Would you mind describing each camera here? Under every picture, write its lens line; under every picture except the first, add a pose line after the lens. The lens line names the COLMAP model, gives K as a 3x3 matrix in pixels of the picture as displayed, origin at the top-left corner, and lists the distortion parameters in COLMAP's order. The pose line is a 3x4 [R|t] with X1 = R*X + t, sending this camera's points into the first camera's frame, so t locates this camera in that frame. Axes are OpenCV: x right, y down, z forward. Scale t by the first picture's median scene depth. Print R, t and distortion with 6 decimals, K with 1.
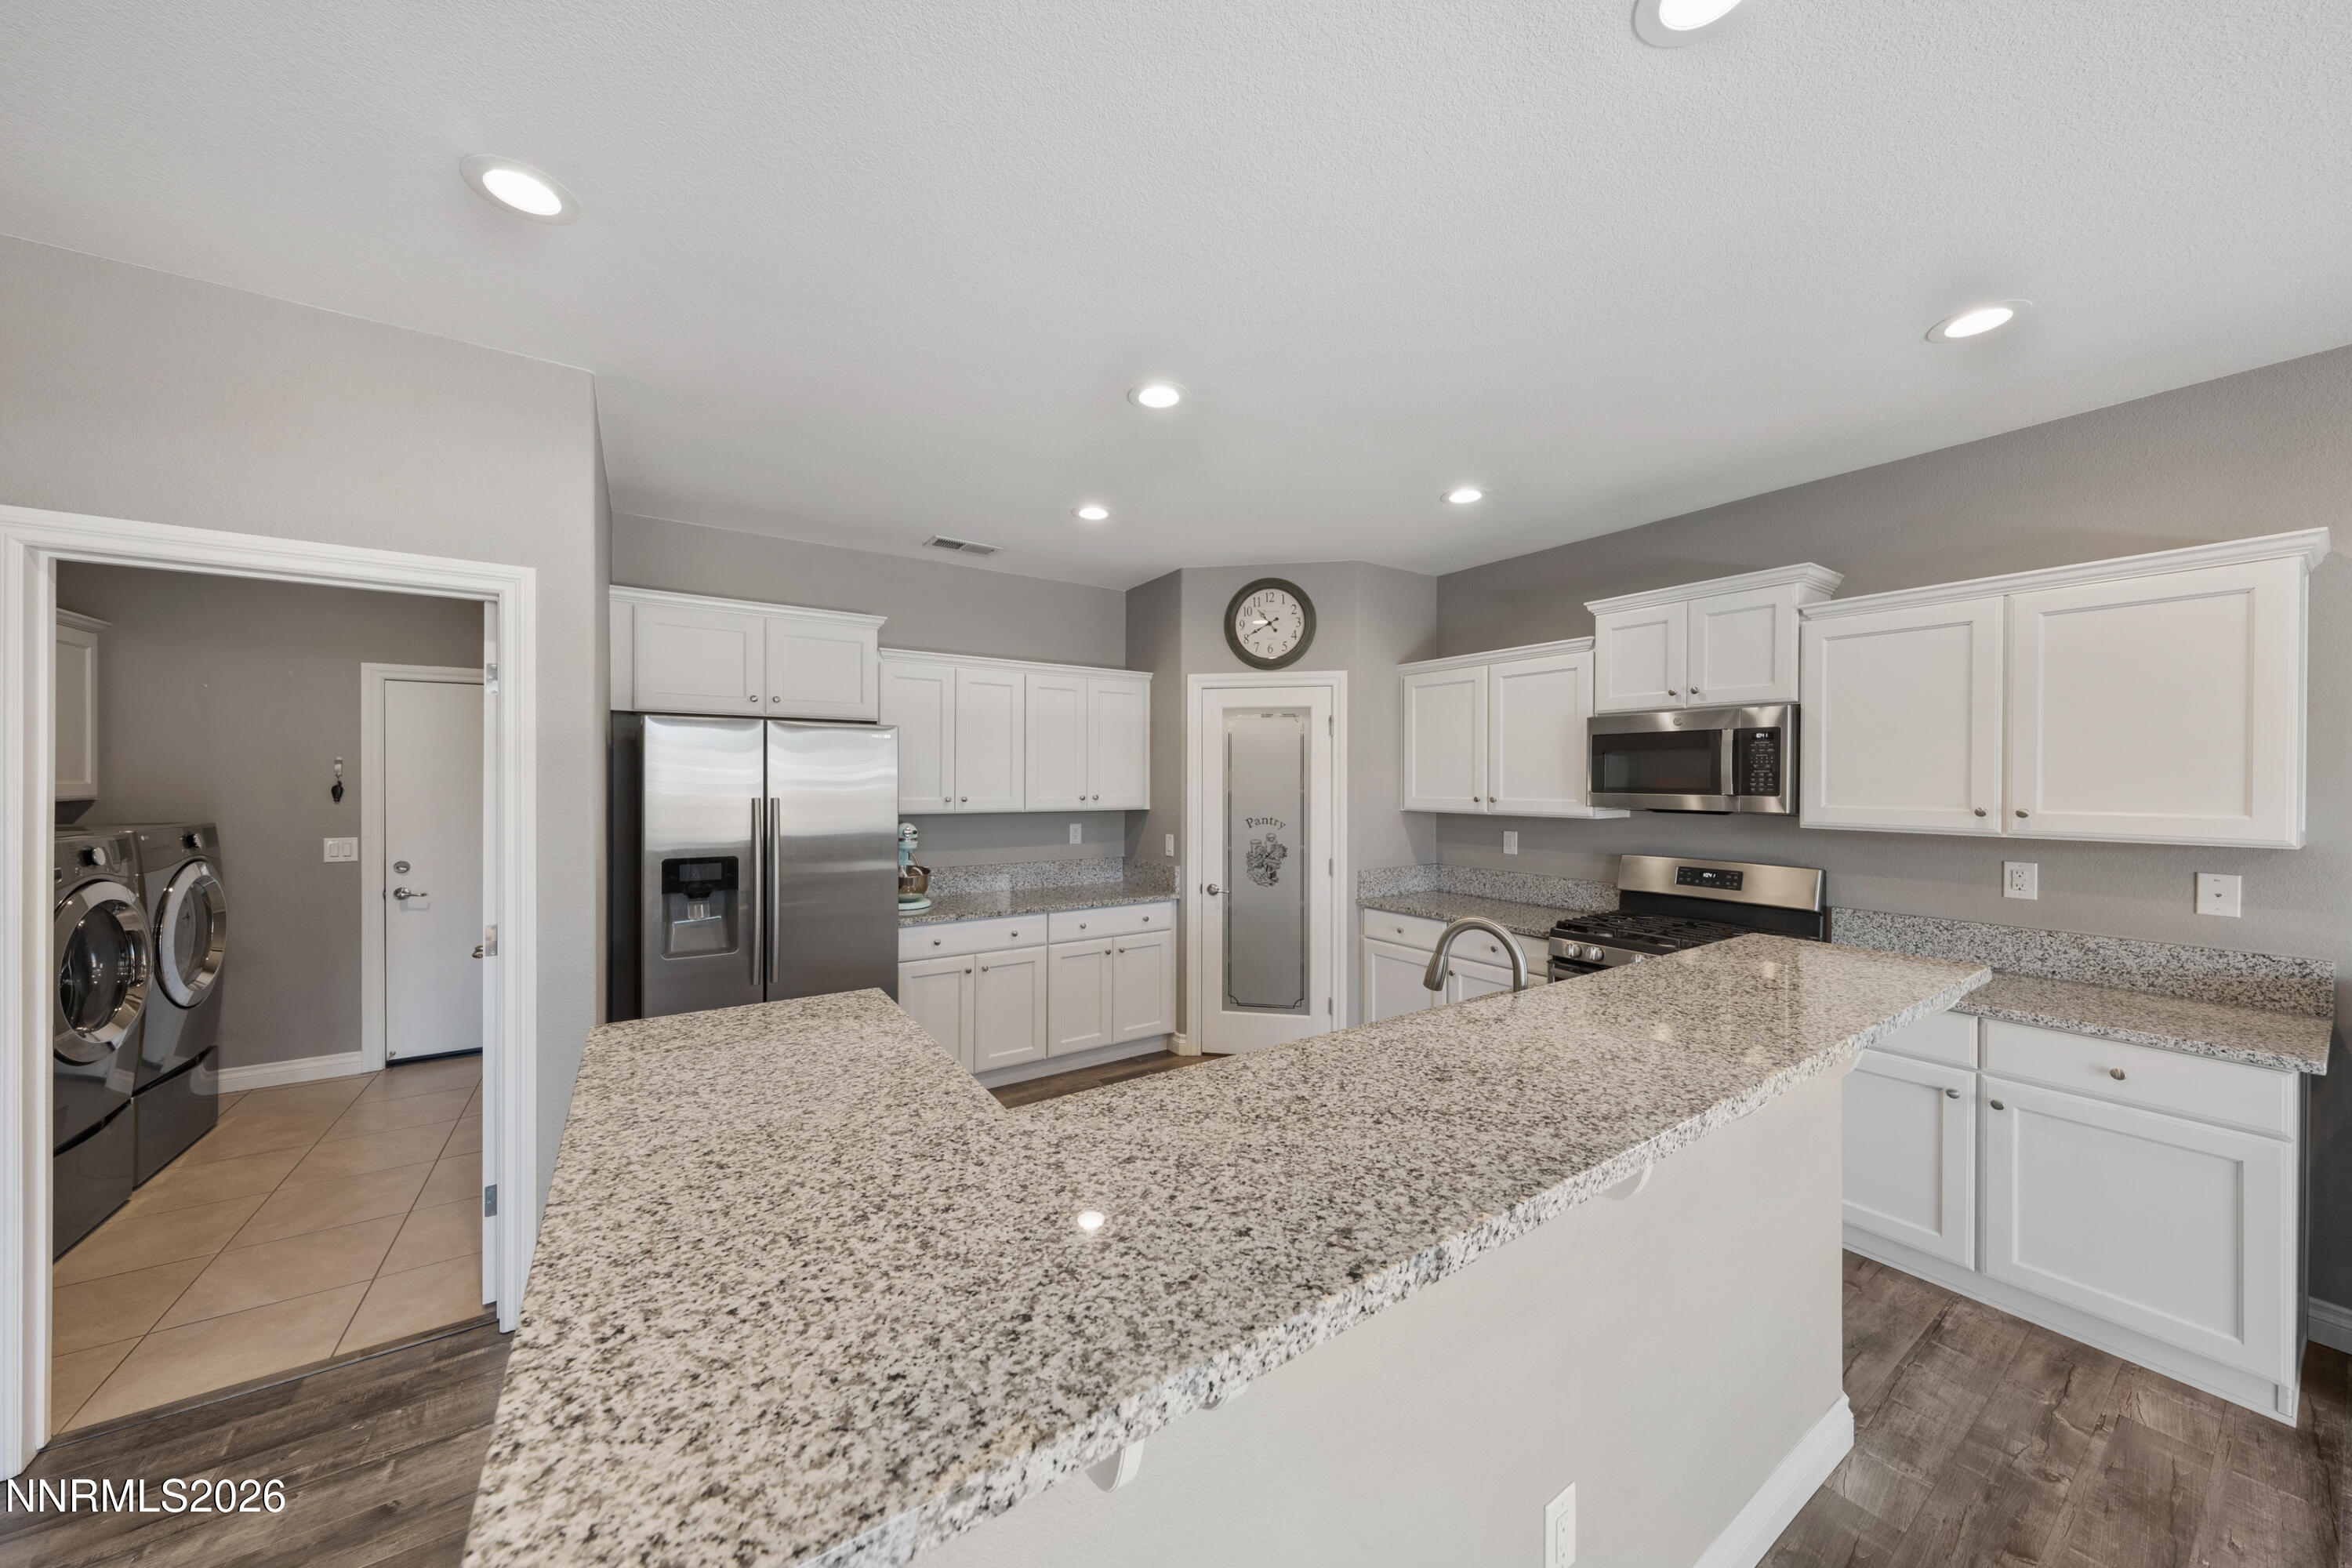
lens RADIAL K [[802.8, 0, 1176.0], [0, 802.8, 784.0], [0, 0, 1]] dist [0.000137, 0.000396]
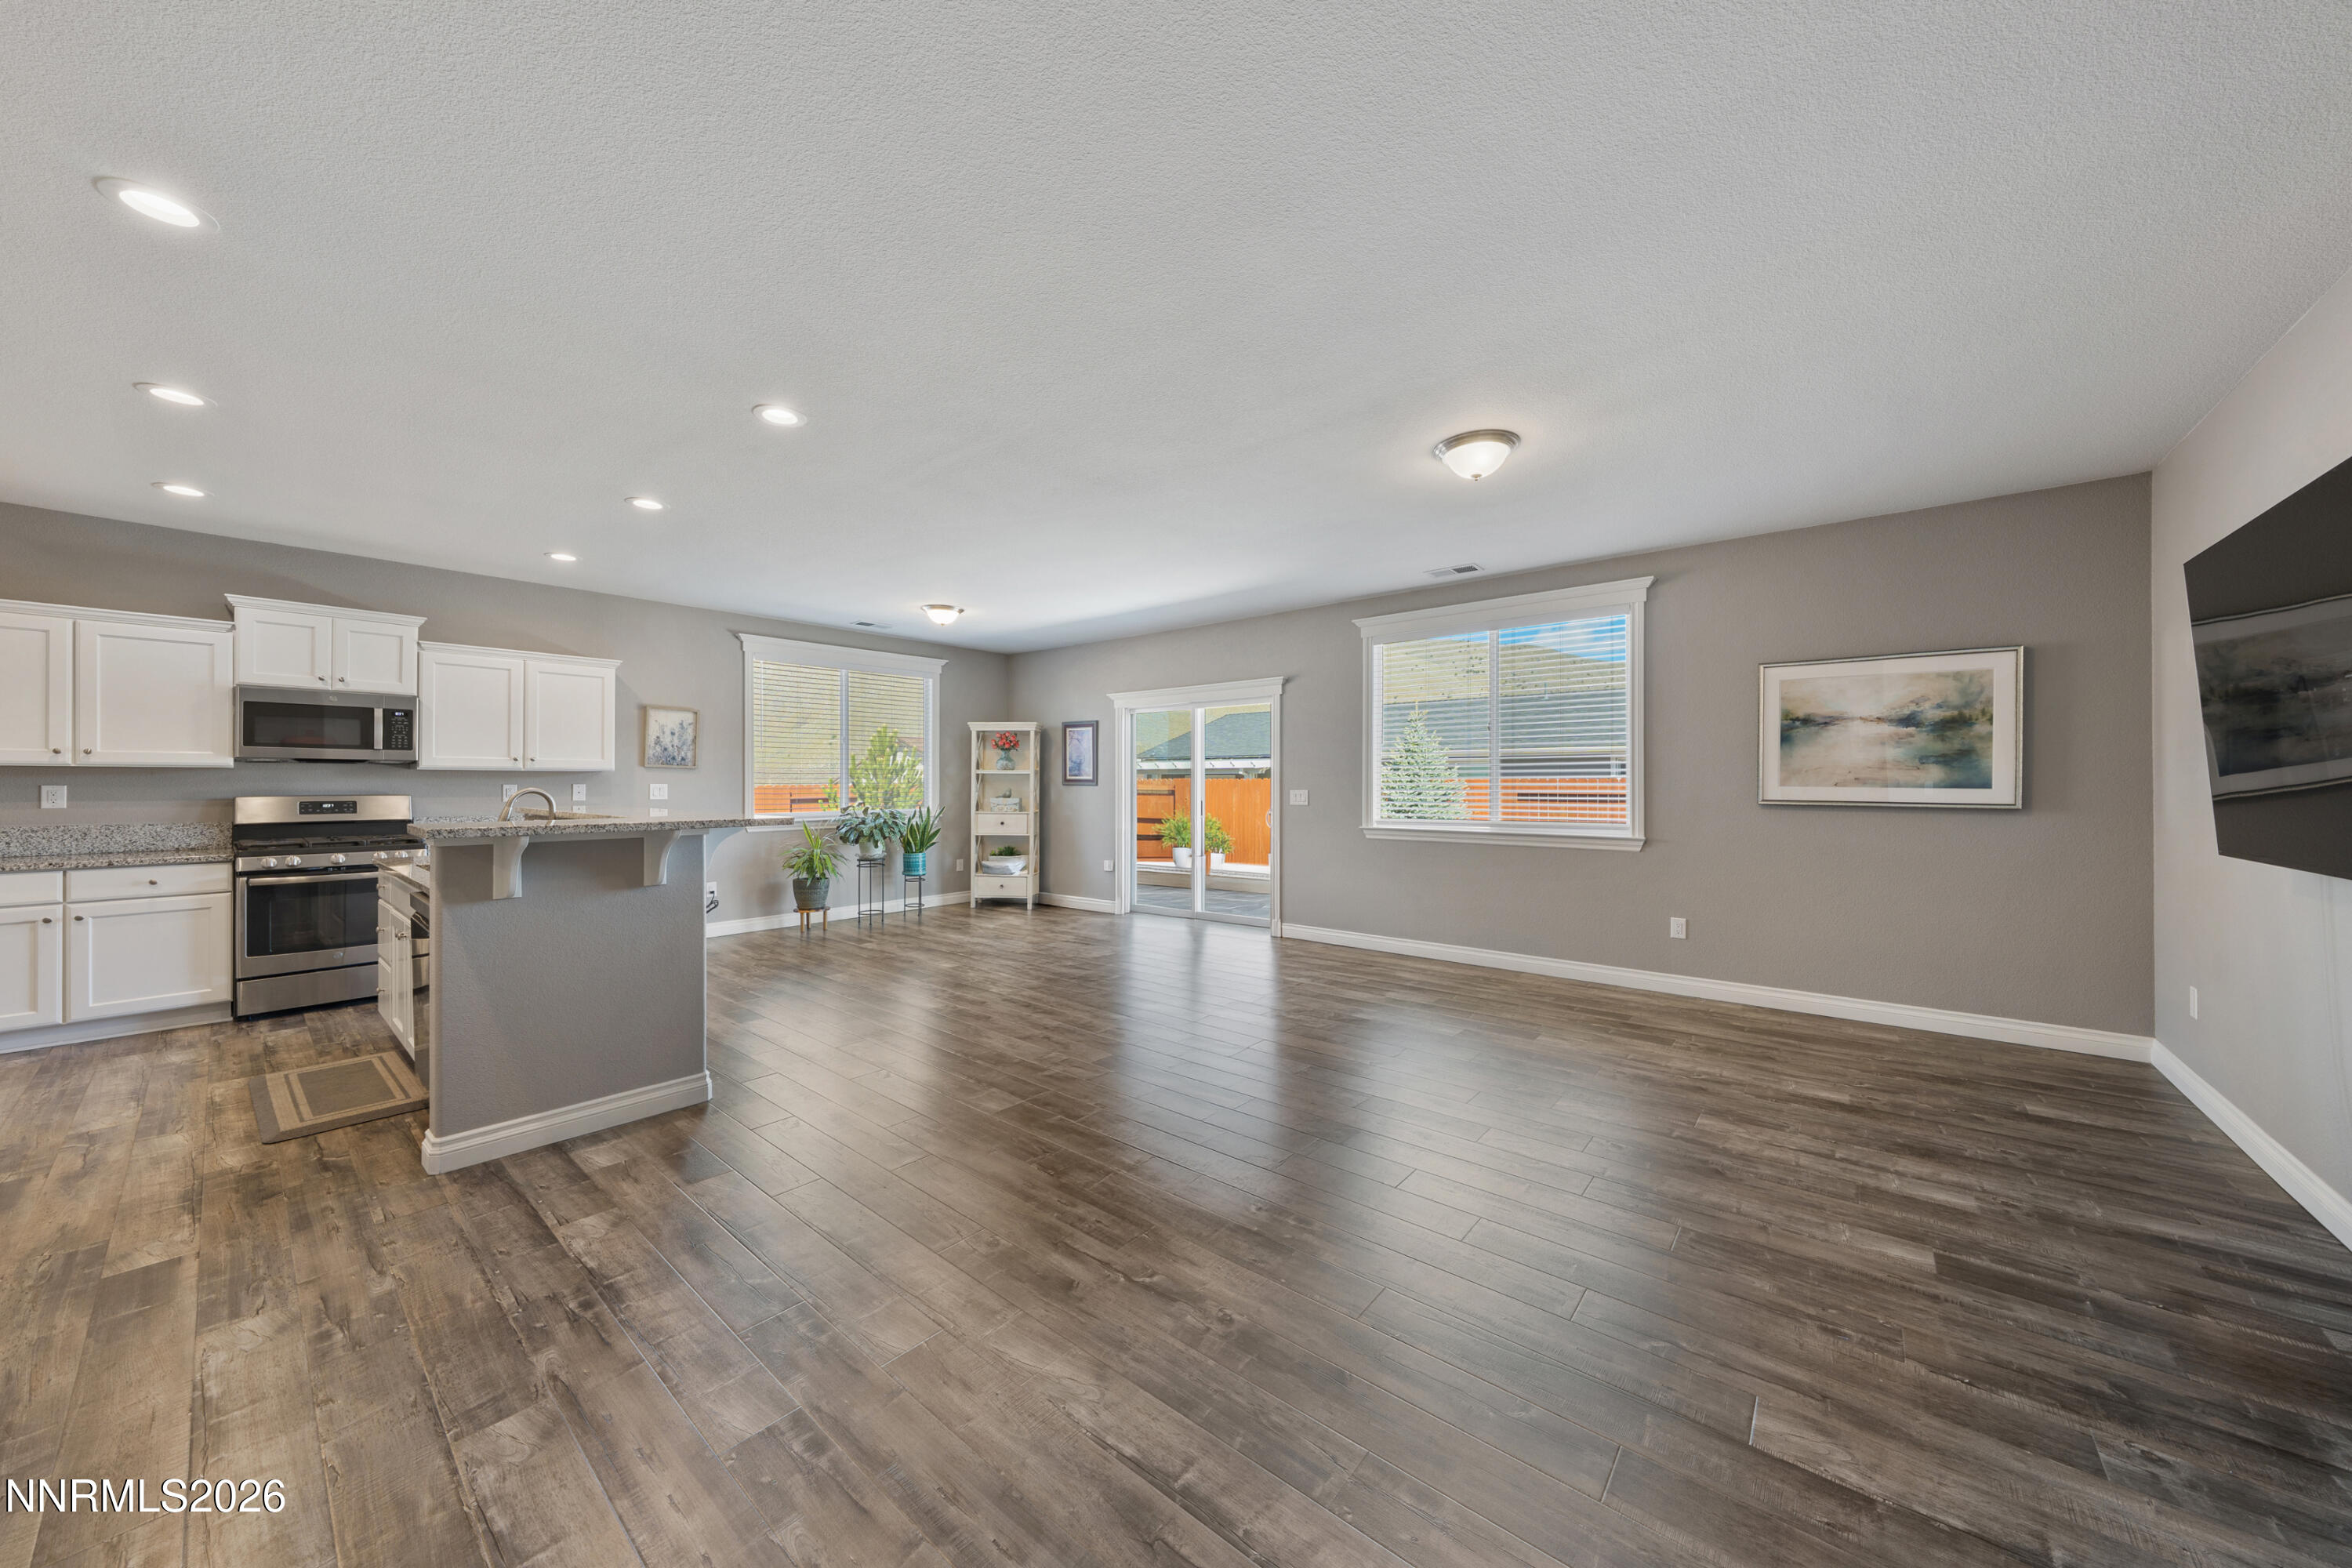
lens RADIAL K [[805.6, 0, 1177.3], [0, 805.6, 781.4], [0, 0, 1]] dist [-0.001308, 0.000595]
pose [[-0.276137, -0.005746, 0.961101, -1.090381], [0.000323, 0.999982, 0.006071, 0.057266], [-0.961118, 0.001987, -0.276130, -0.069900]]
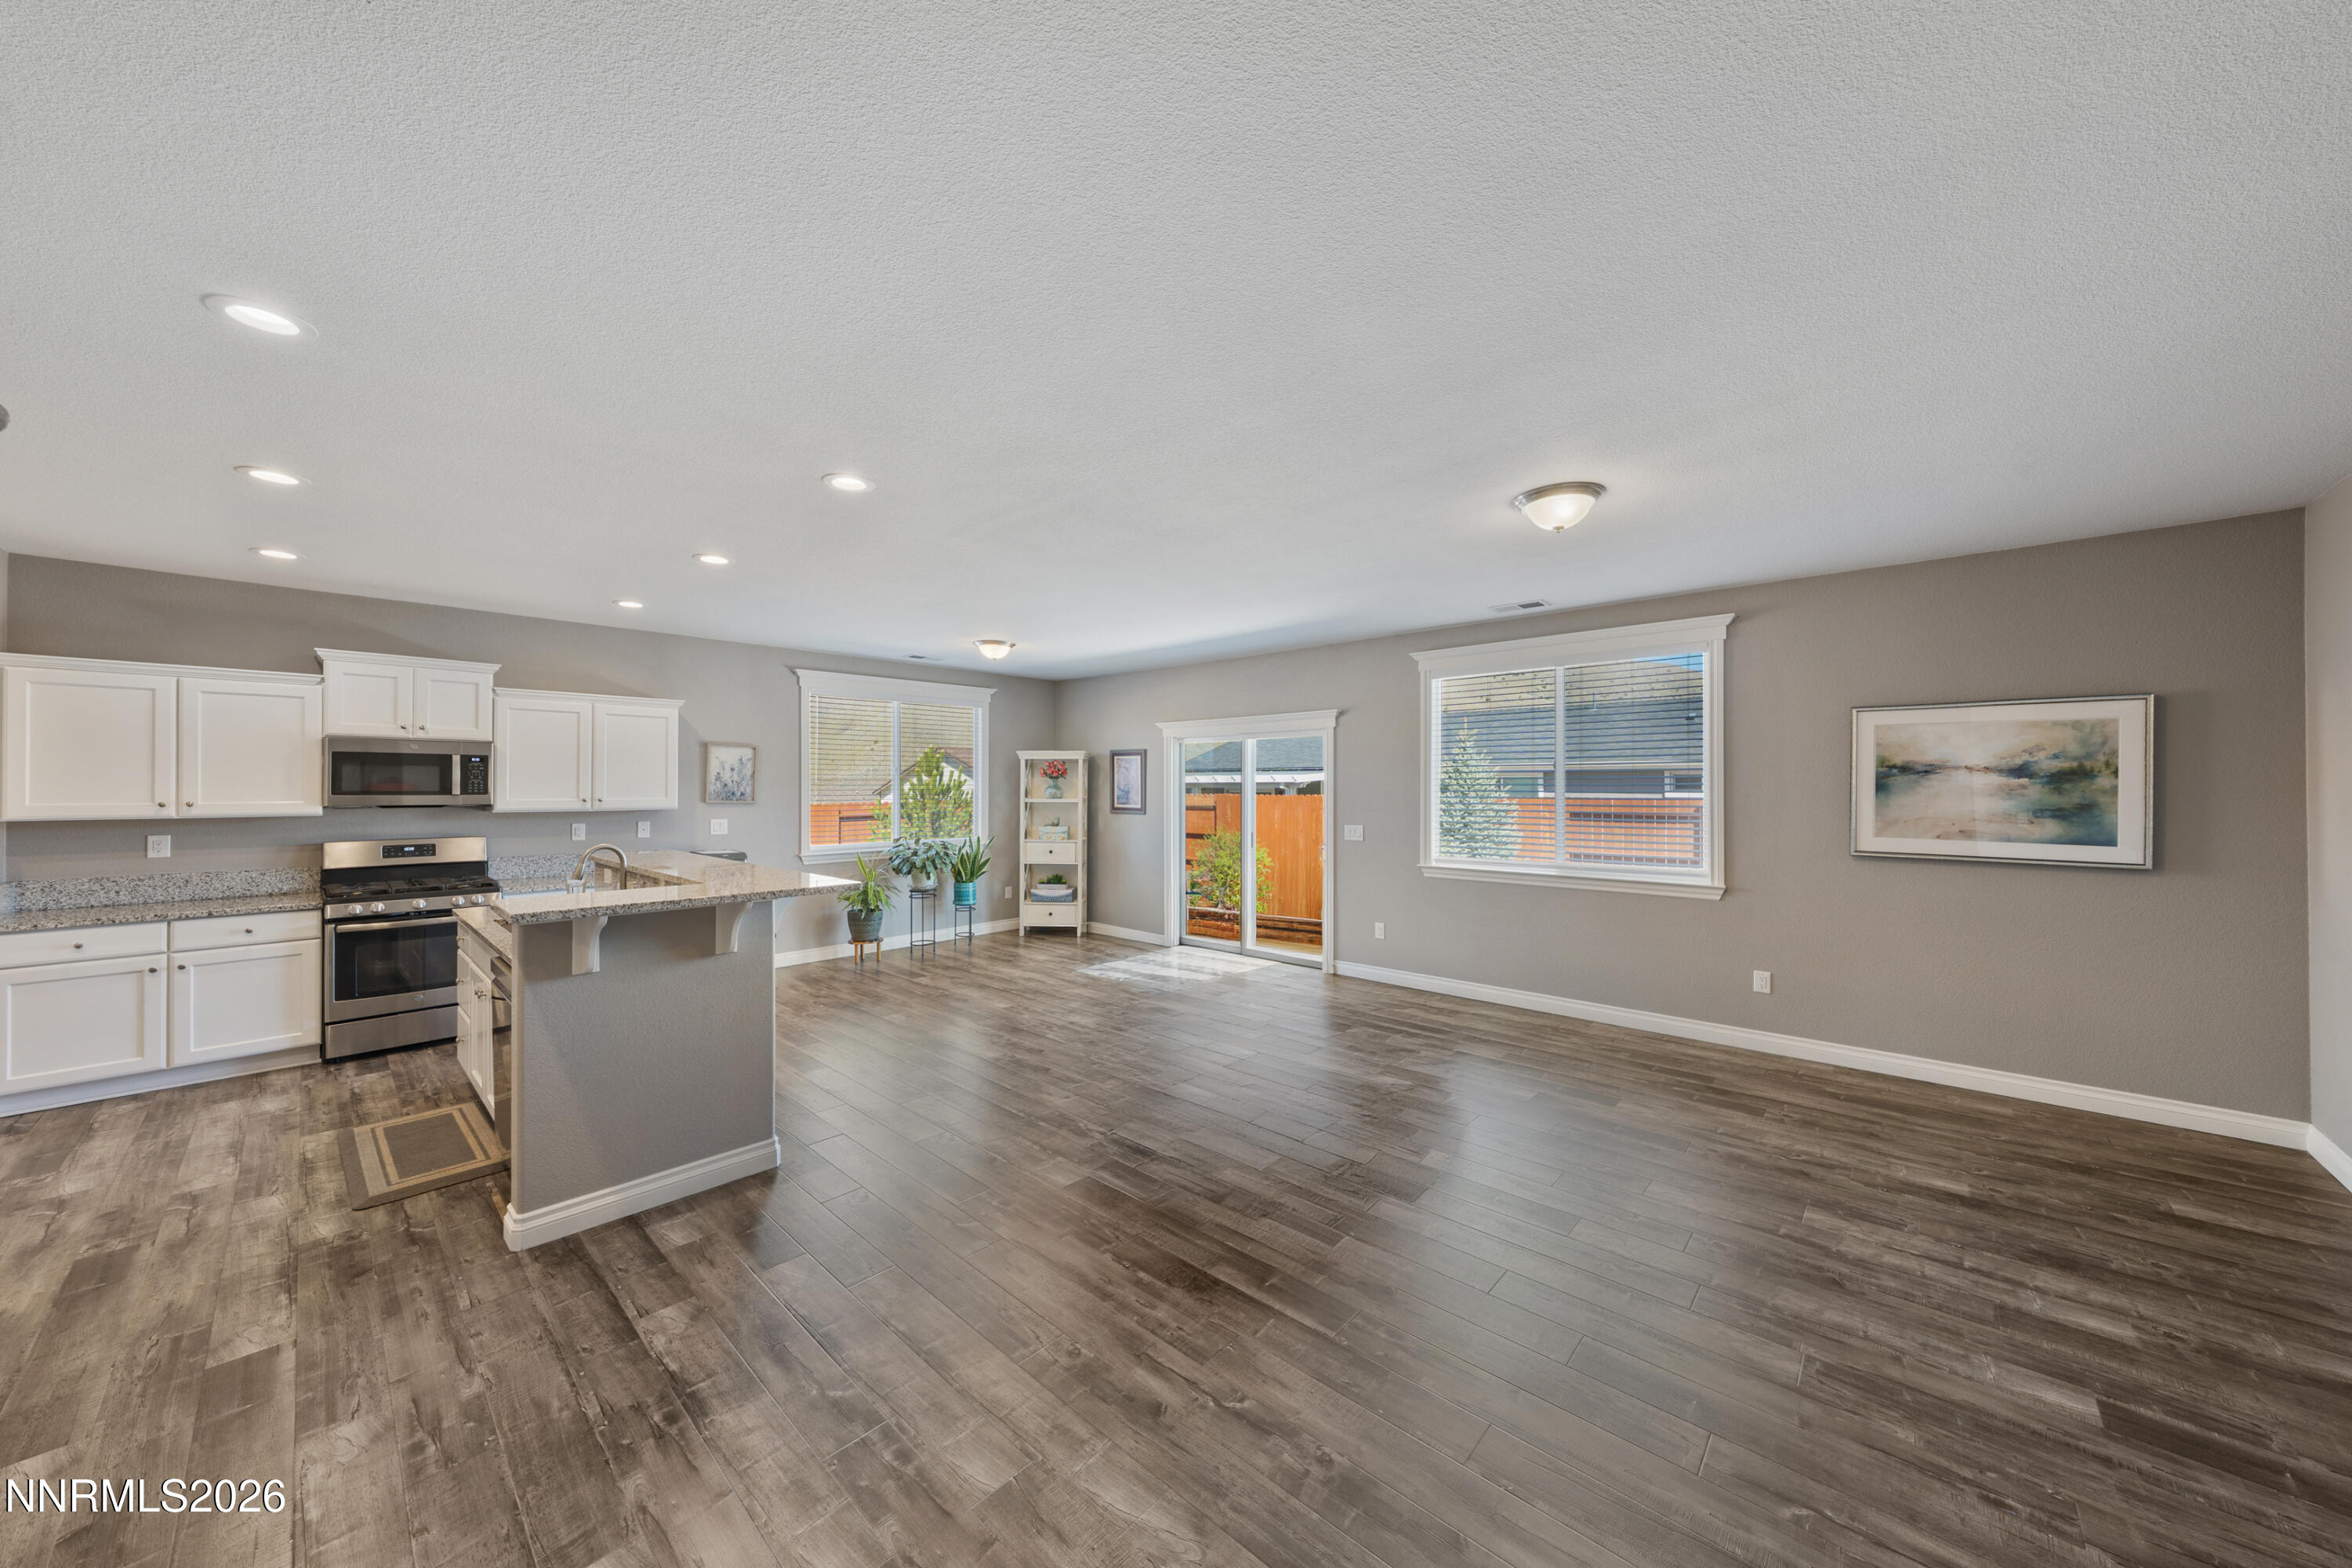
lens RADIAL K [[802.8, 0, 1176.0], [0, 802.8, 784.0], [0, 0, 1]] dist [0.000137, 0.000396]
pose [[-0.232569, -0.003350, 0.972574, -1.056638], [0.001107, 0.999993, 0.003709, -0.011383], [-0.972579, 0.001940, -0.232563, -0.039067]]
